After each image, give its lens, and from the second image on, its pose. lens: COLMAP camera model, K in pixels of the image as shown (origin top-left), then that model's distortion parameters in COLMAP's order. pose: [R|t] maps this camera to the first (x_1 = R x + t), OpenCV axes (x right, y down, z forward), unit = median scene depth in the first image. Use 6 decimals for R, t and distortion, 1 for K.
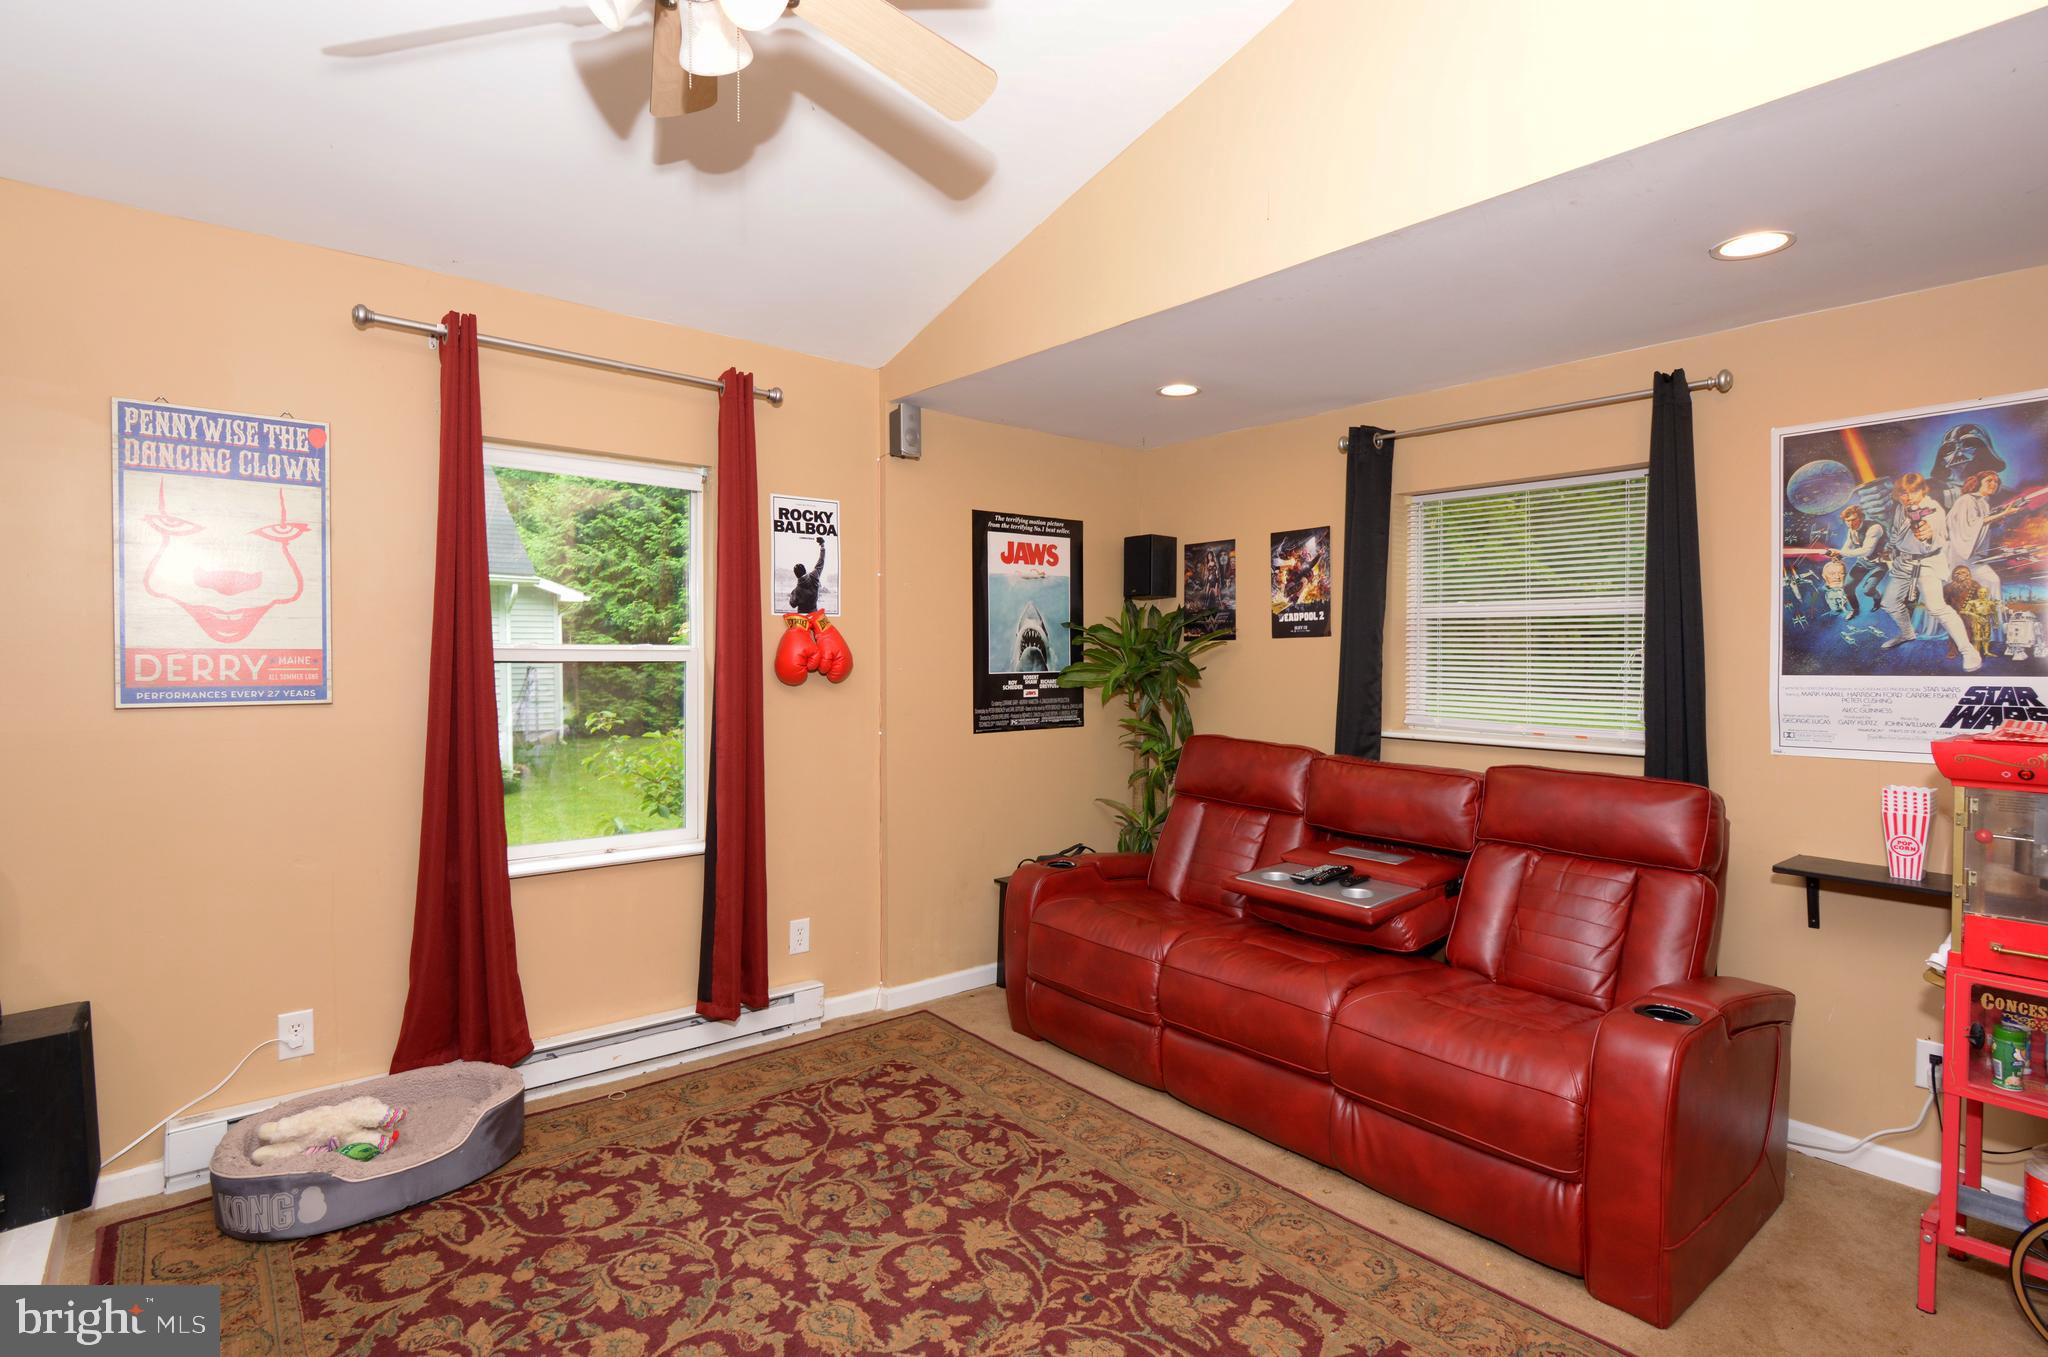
lens RADIAL K [[1004.4, 0, 1020.1], [0, 1004.4, 667.7], [0, 0, 1]] dist [-0.000129, 0.000433]
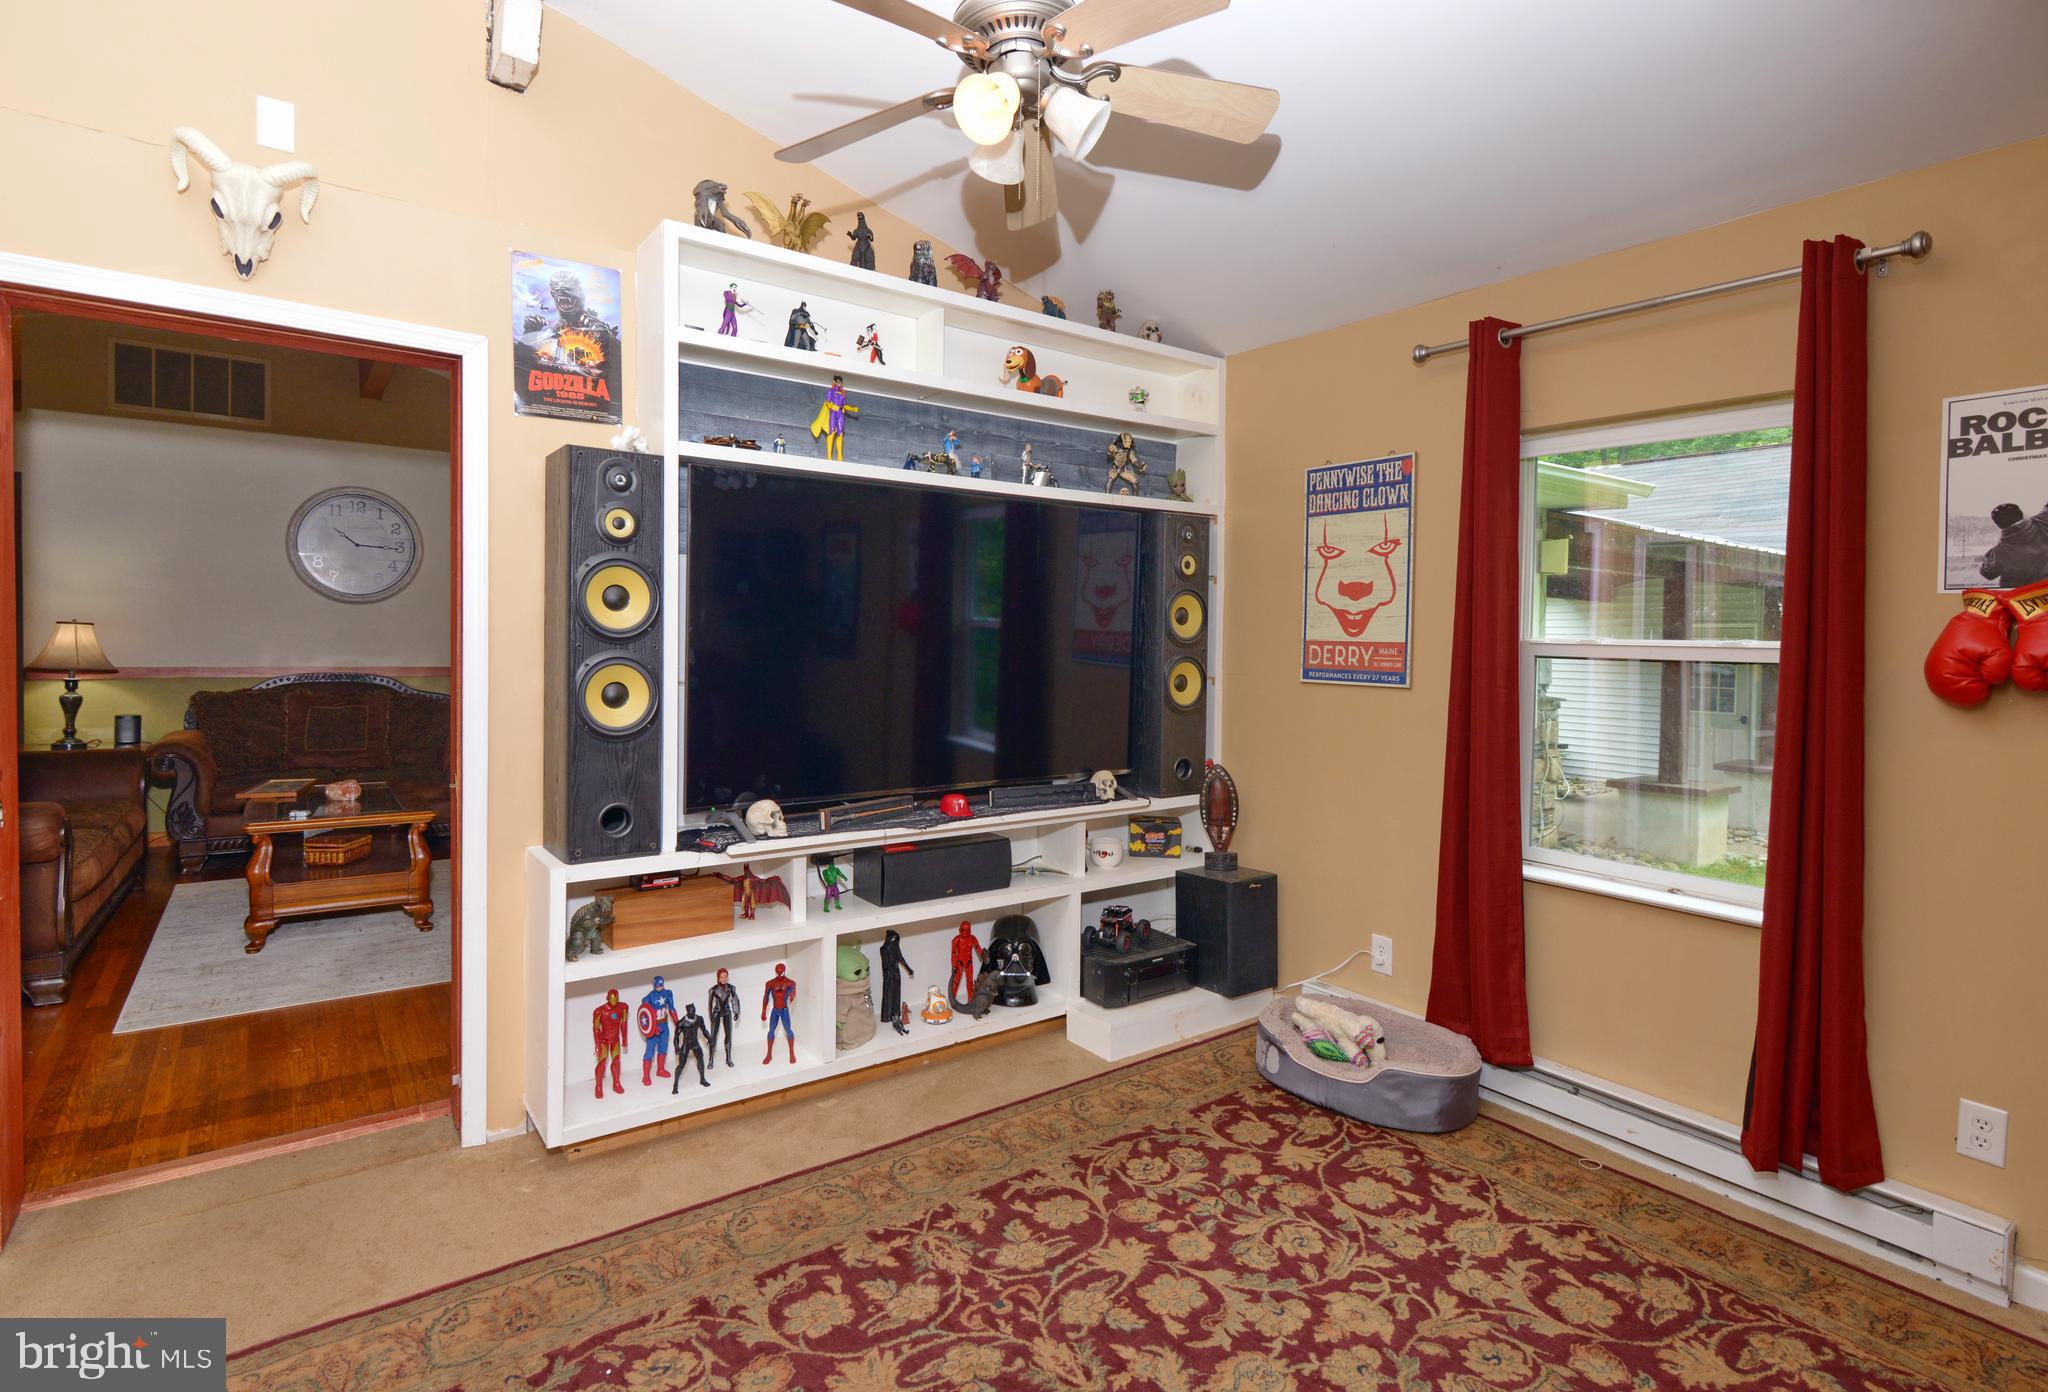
lens RADIAL K [[1031.8, 0, 1018.9], [0, 1031.8, 657.7], [0, 0, 1]] dist [0.000421, -0.000014]
pose [[-0.061384, 0.015991, -0.997986, 0.583080], [-0.031854, 0.999331, 0.017971, -0.007894], [0.997606, 0.032893, -0.060833, 0.641092]]
